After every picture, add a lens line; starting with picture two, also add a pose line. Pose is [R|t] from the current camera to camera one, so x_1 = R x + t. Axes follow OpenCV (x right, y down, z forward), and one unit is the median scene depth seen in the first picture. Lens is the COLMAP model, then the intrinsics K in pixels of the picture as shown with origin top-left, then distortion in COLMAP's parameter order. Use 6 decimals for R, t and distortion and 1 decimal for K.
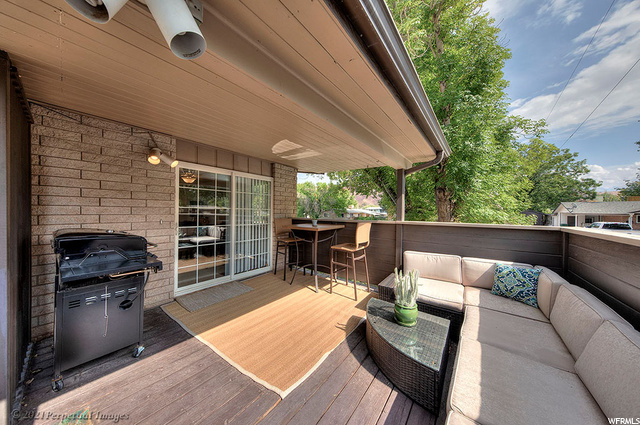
lens RADIAL K [[200.8, 0, 320.0], [0, 200.8, 212.5], [0, 0, 1]] dist [-0.000463, -0.000074]
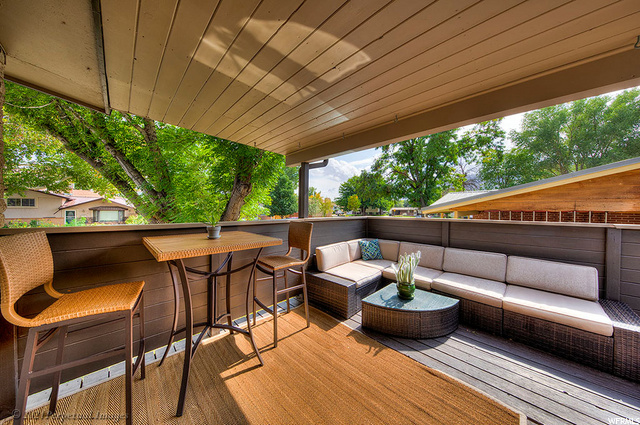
lens RADIAL K [[200.8, 0, 320.0], [0, 200.8, 212.5], [0, 0, 1]] dist [-0.000463, -0.000074]
pose [[0.117343, -0.023501, 0.992813, -0.674903], [0.000348, 0.999721, 0.023623, -0.006234], [-0.993091, -0.002427, 0.117318, 1.070425]]
